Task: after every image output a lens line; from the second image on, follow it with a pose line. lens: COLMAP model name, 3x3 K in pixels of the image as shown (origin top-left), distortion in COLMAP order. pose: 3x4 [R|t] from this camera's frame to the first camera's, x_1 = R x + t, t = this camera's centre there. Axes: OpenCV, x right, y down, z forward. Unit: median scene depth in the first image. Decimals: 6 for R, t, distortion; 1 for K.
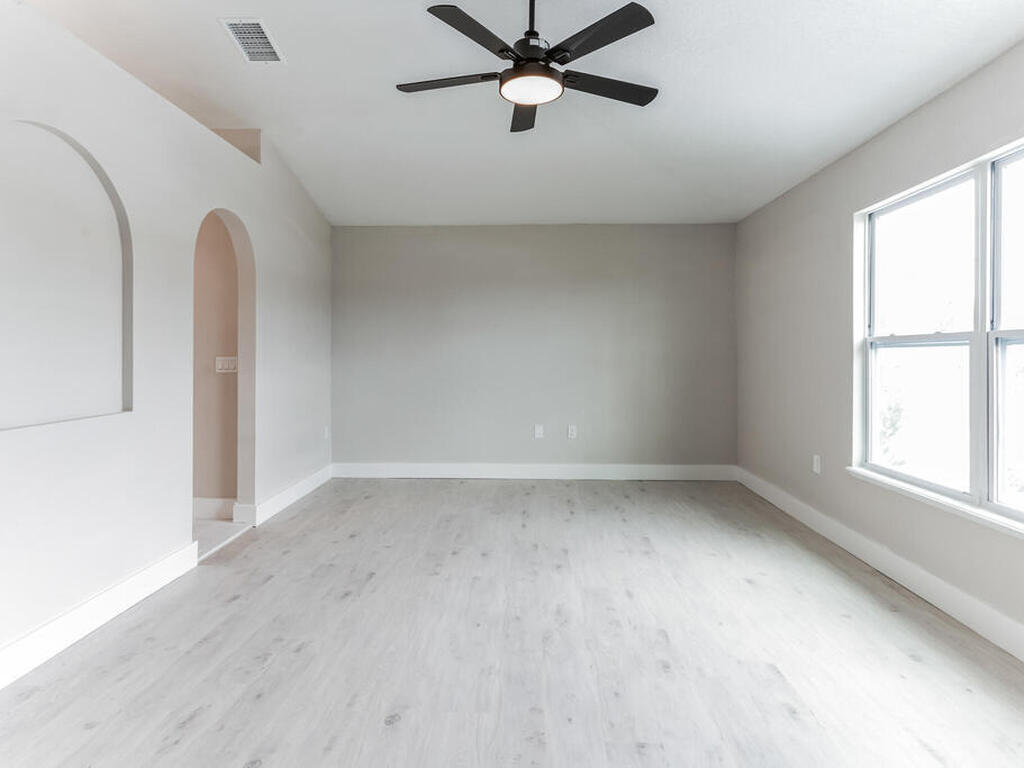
lens RADIAL K [[577.9, 0, 513.0], [0, 577.9, 361.7], [0, 0, 1]] dist [-0.000104, -0.000107]
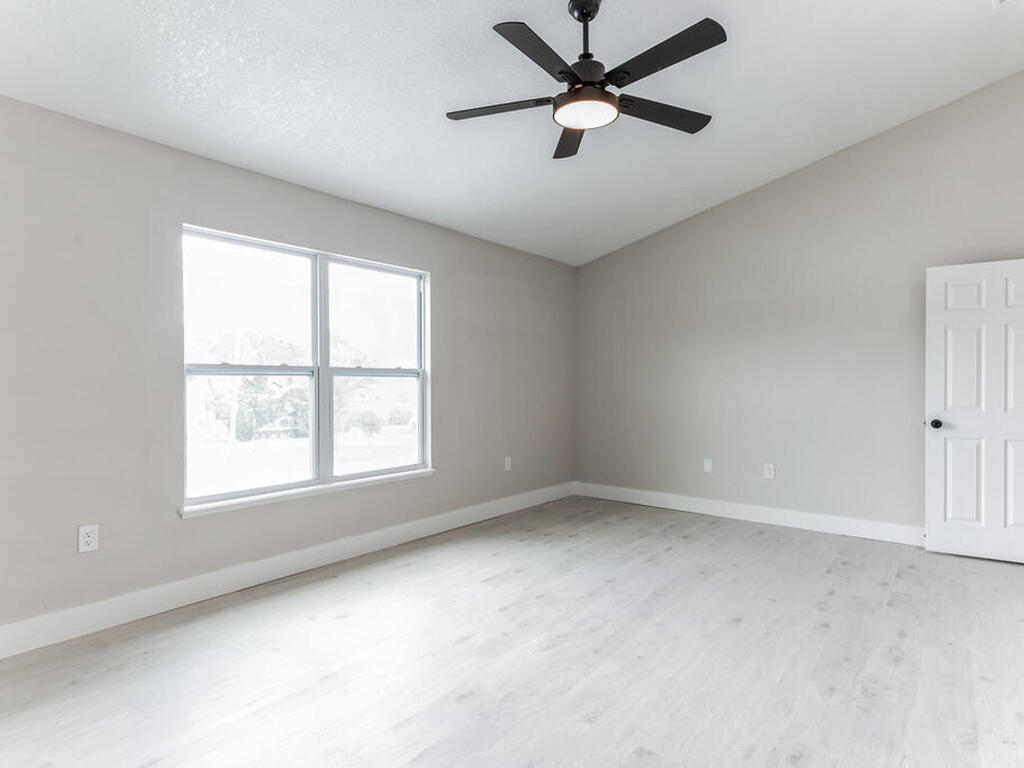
lens RADIAL K [[599.3, 0, 512.0], [0, 599.3, 384.0], [0, 0, 1]] dist [-0.002041, -0.000582]
pose [[-0.818575, -0.004801, 0.574379, -0.475281], [0.002173, 0.999932, 0.011454, -0.022595], [-0.574395, 0.010624, -0.818509, 1.995156]]
